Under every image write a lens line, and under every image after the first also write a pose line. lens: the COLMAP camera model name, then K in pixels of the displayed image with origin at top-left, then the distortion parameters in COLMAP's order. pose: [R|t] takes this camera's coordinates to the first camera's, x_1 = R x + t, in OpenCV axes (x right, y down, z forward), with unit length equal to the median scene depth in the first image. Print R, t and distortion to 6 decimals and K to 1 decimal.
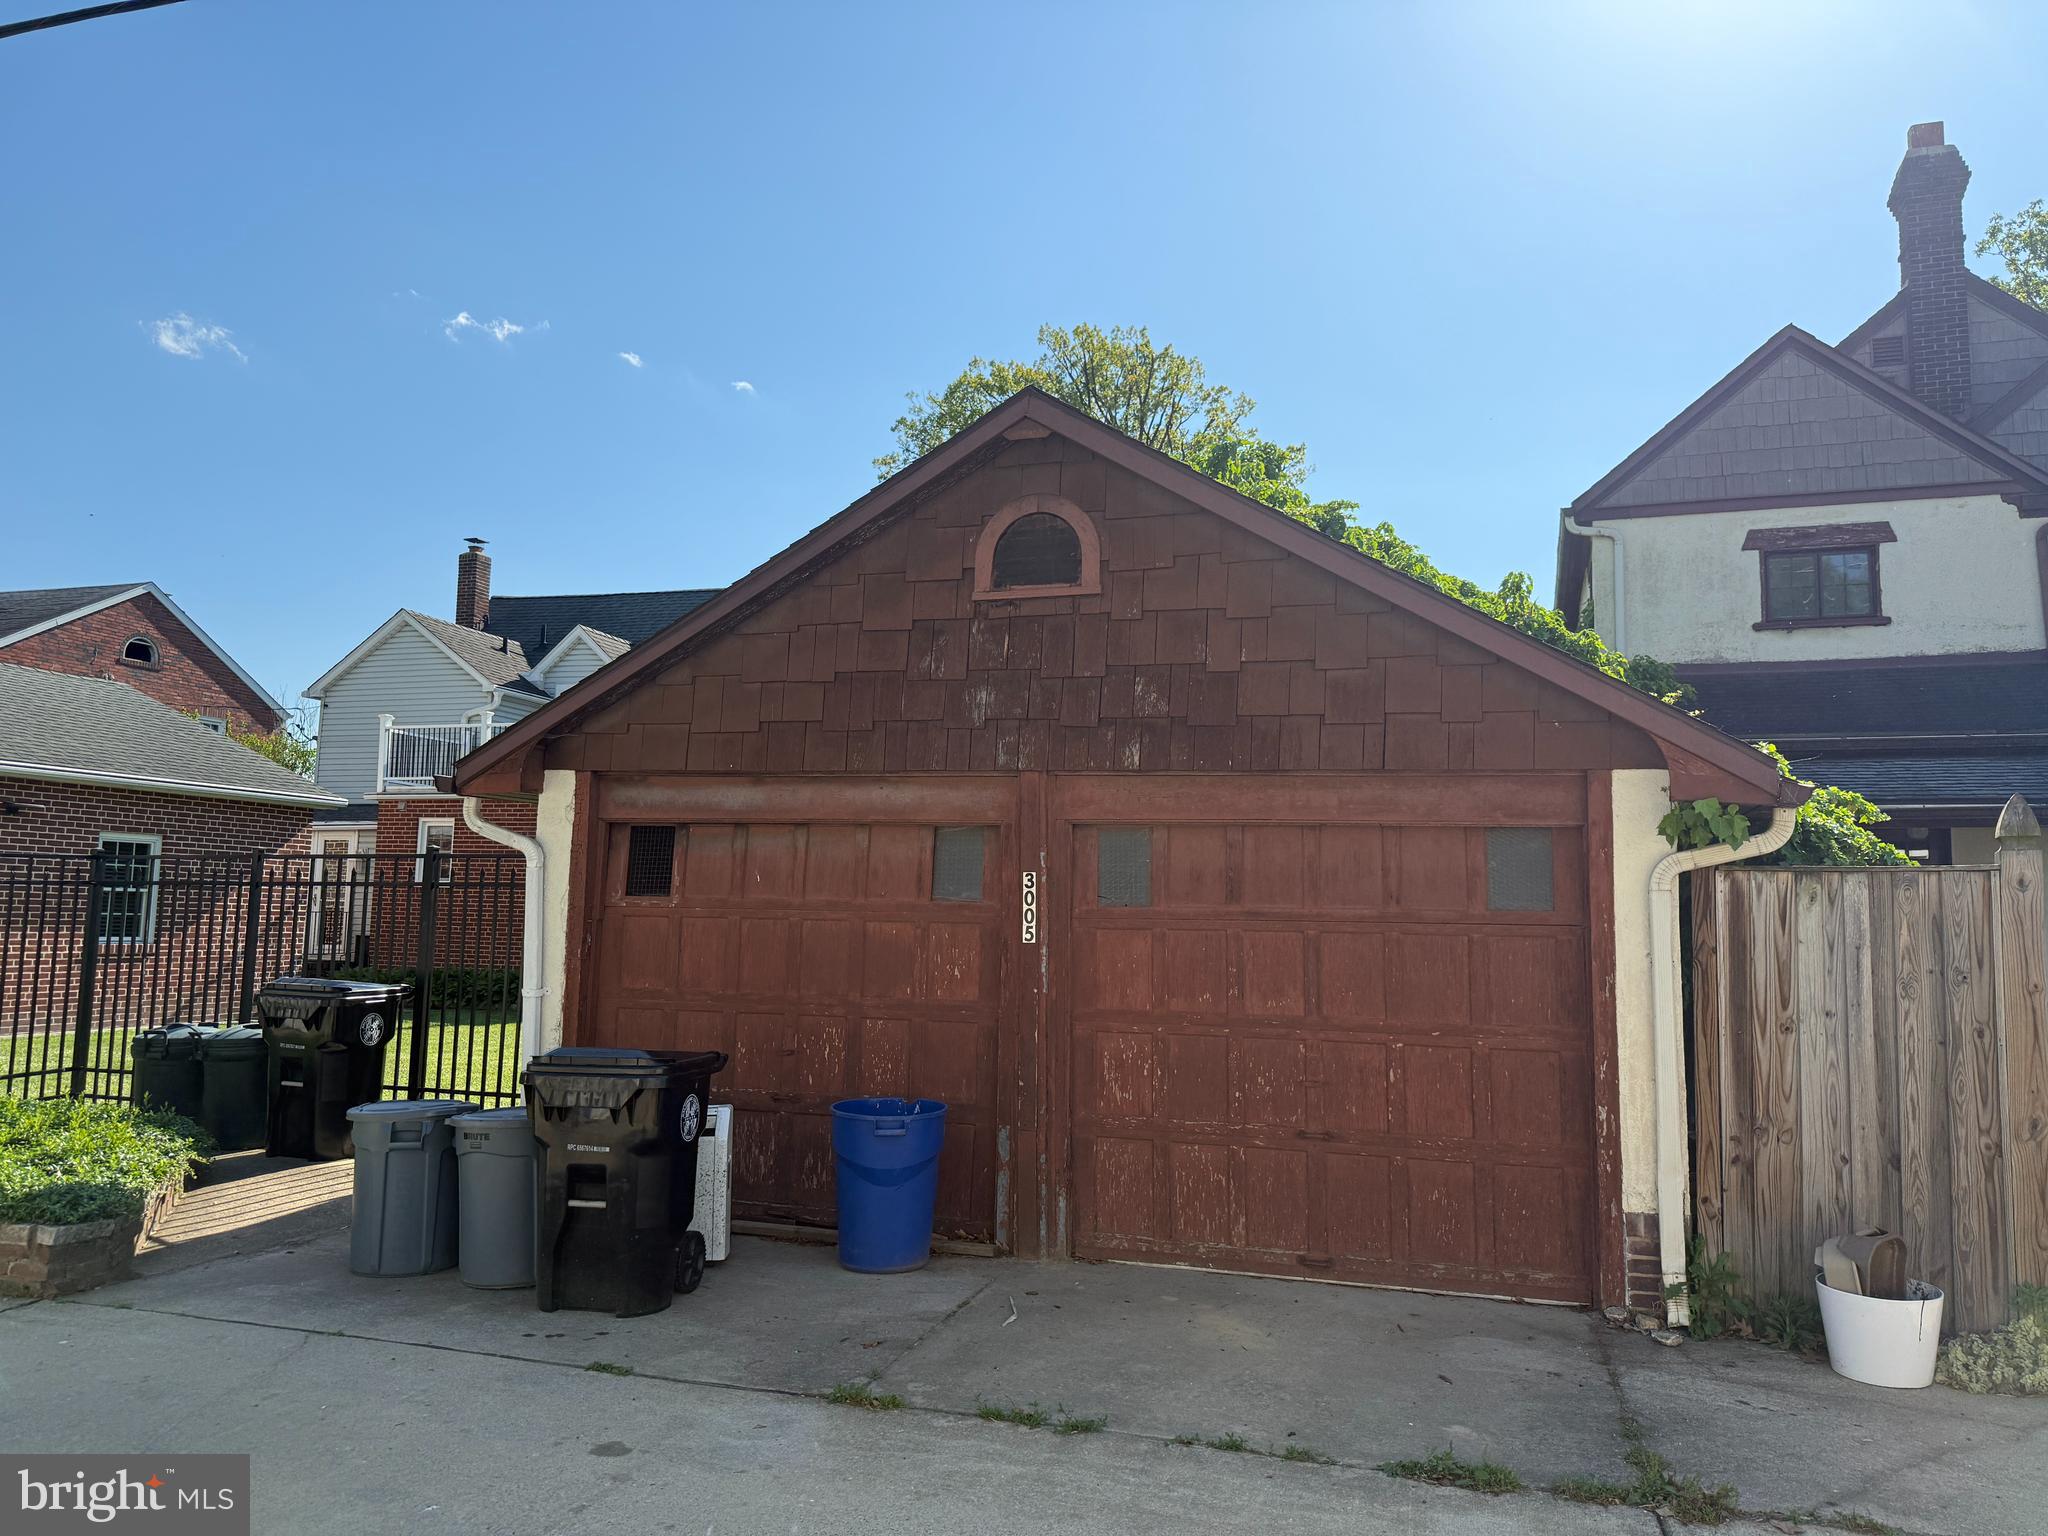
lens RADIAL K [[1439.0, 0, 1011.4], [0, 1439.0, 748.0], [0, 0, 1]] dist [0.137582, -0.227916]
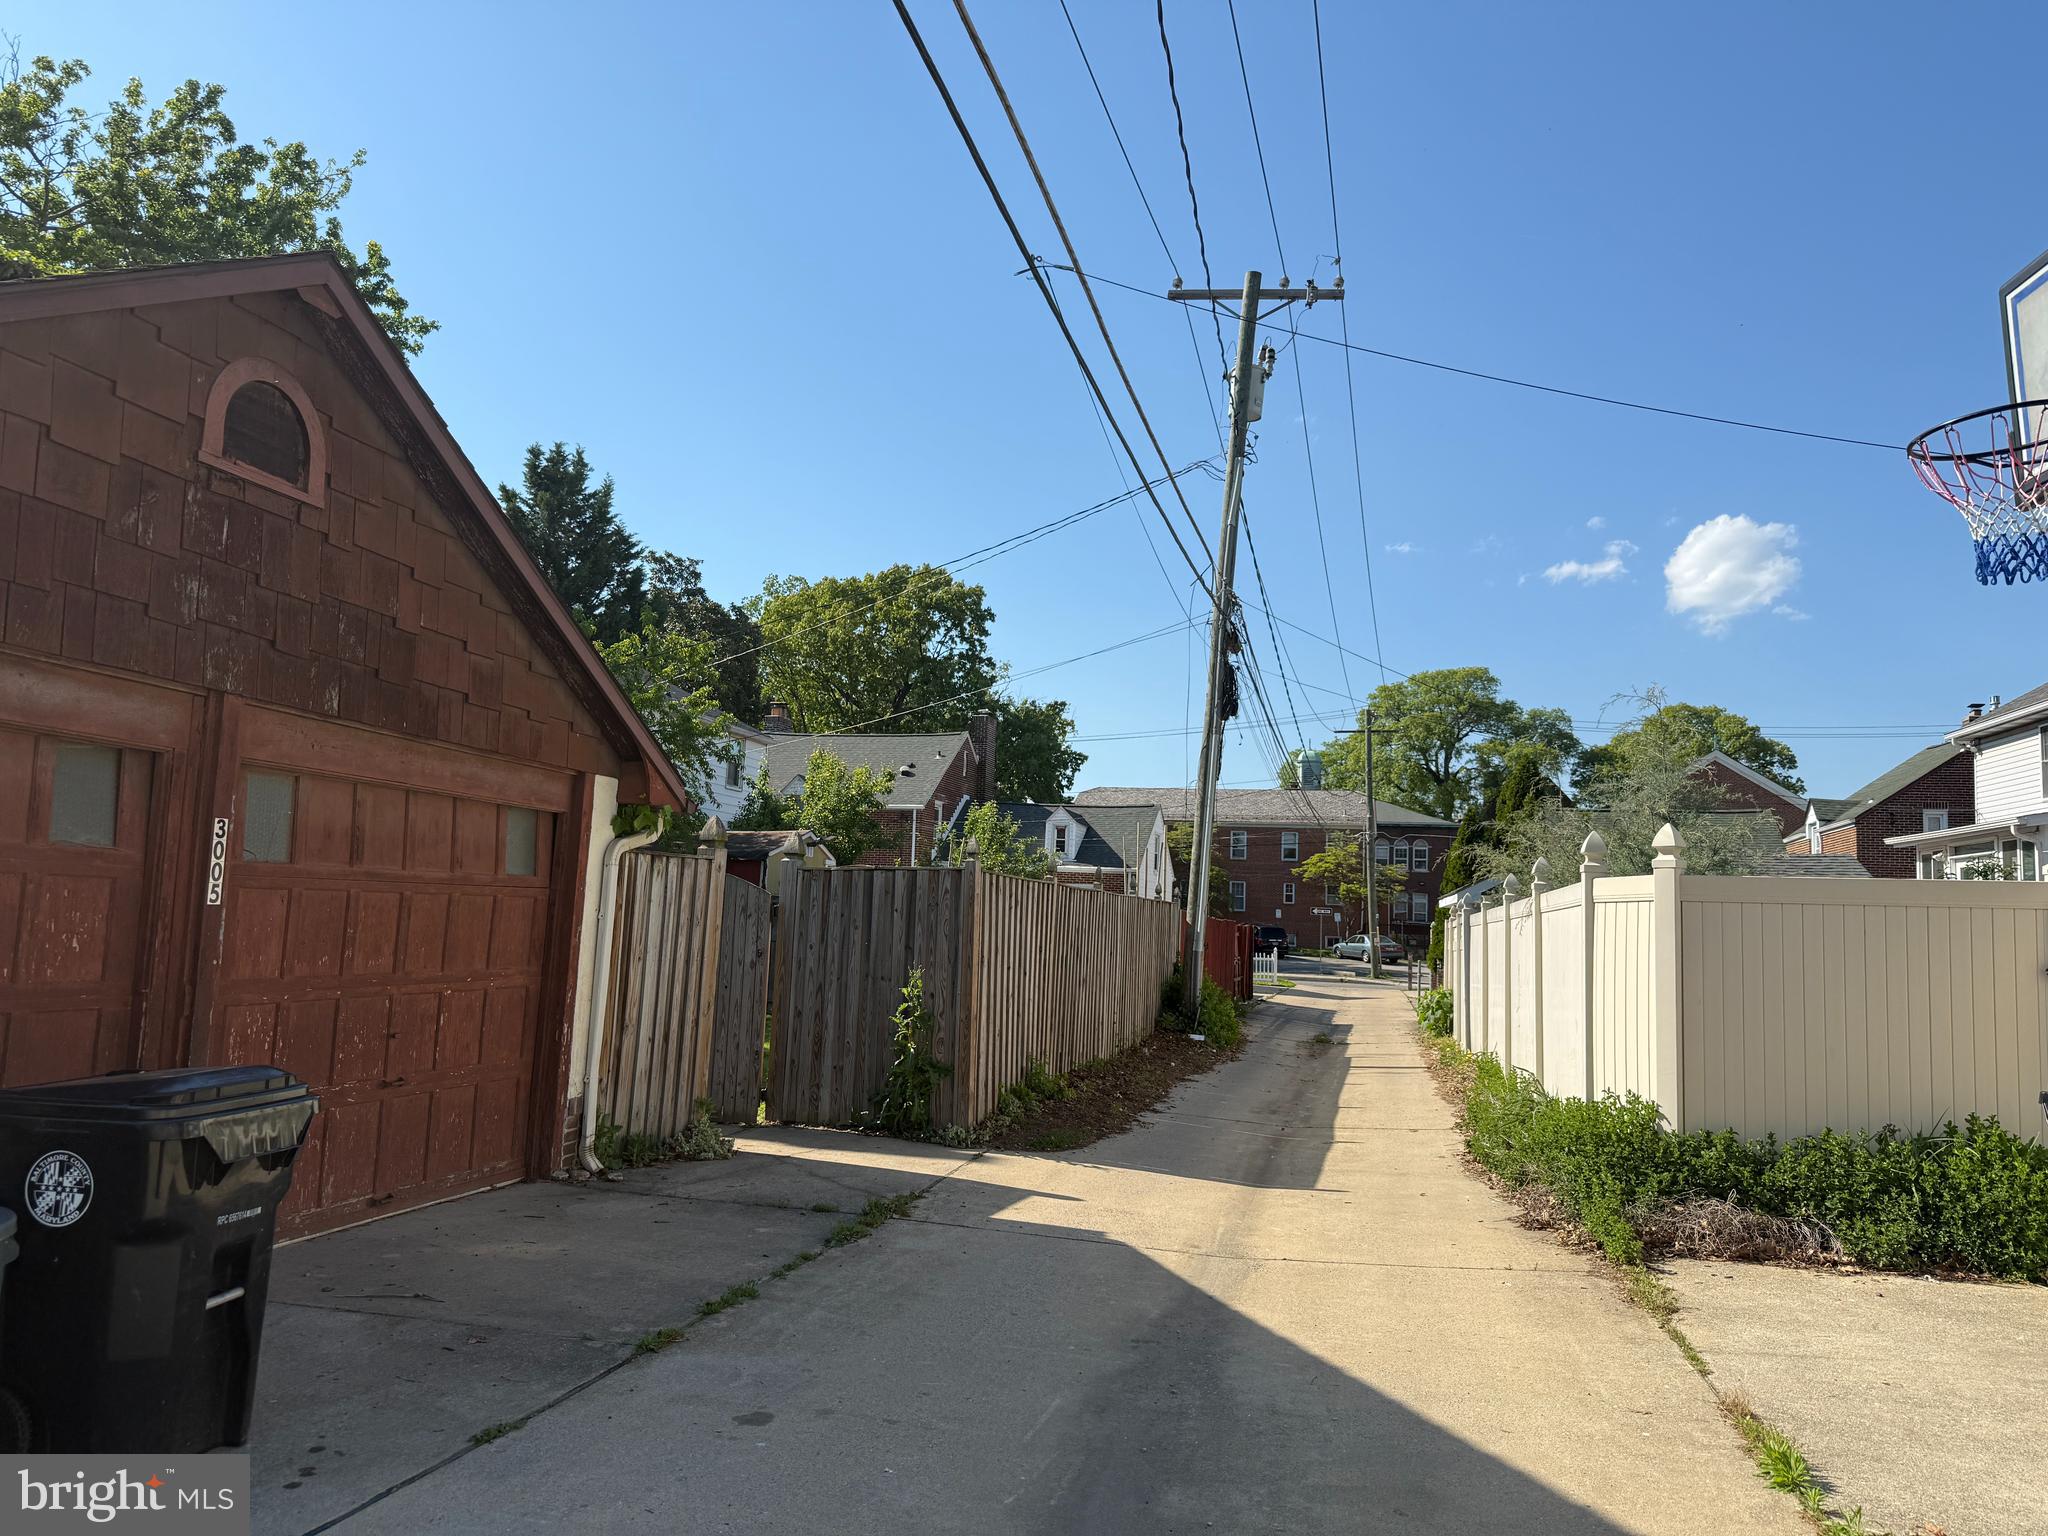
lens RADIAL K [[1410.9, 0, 1084.1], [0, 1410.9, 735.4], [0, 0, 1]] dist [0.002352, -0.037996]
pose [[-0.092491, 0.111688, 0.989430, -0.841362], [-0.147130, 0.981248, -0.124518, 0.068701], [-0.984783, -0.157092, -0.074324, 0.598233]]
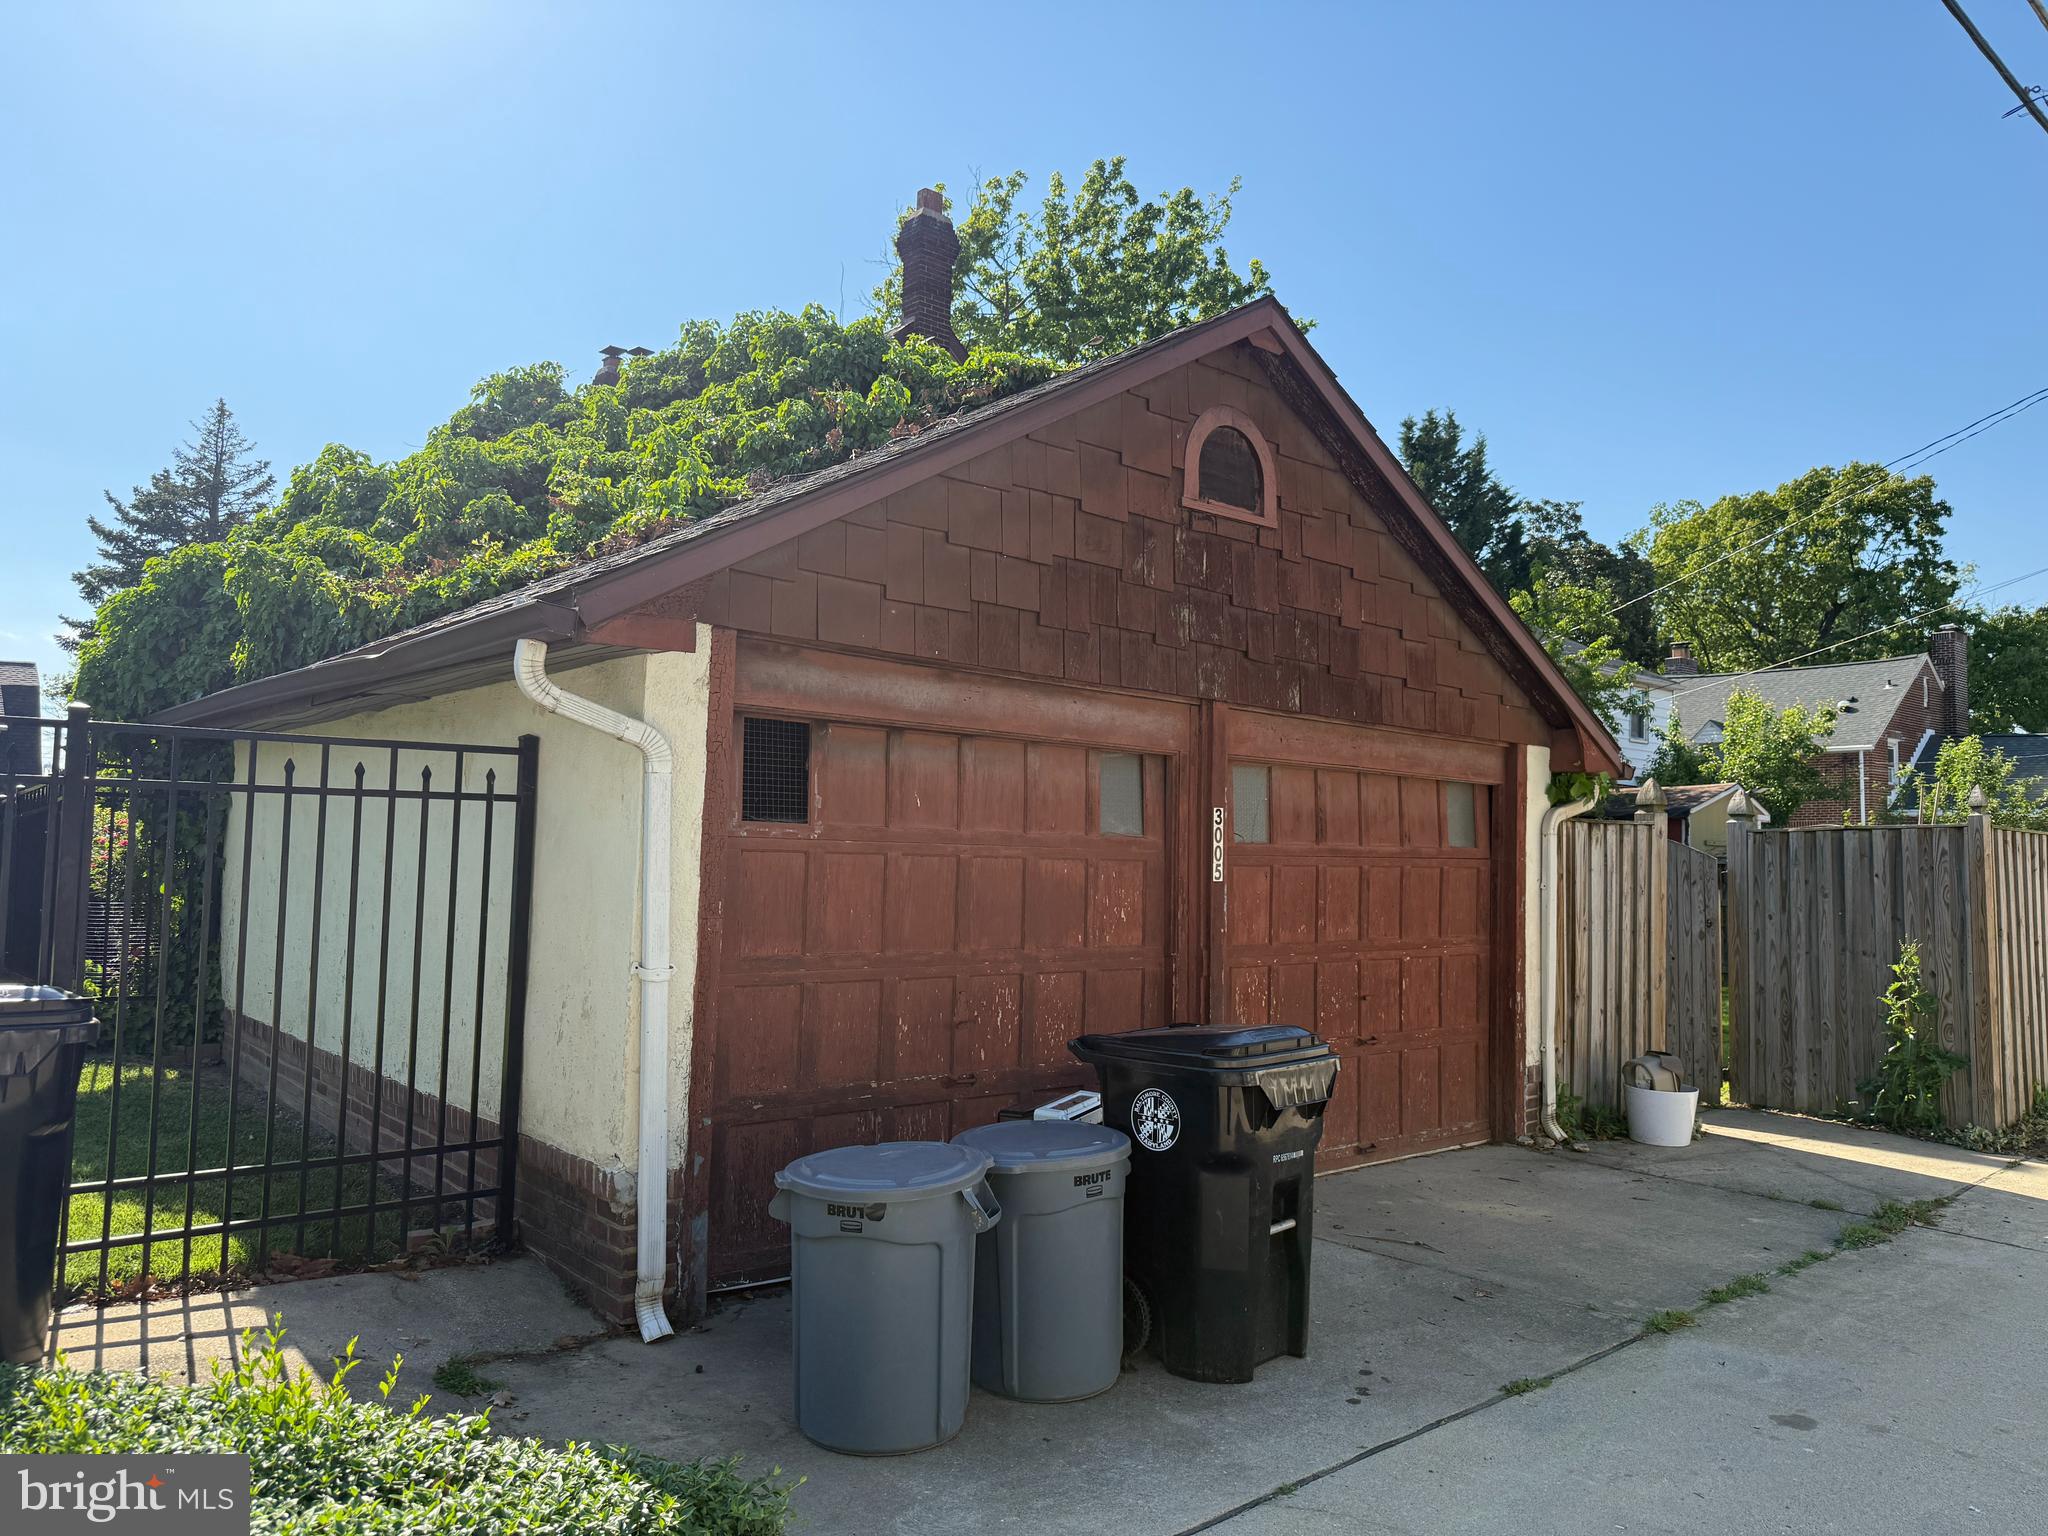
lens RADIAL K [[1420.5, 0, 1016.7], [0, 1420.5, 762.5], [0, 0, 1]] dist [0.085397, -0.150218]
pose [[0.529101, 0.050120, 0.847078, -0.872458], [-0.108074, 0.994105, 0.008685, 0.063964], [-0.841649, -0.096143, 0.531398, 0.629027]]
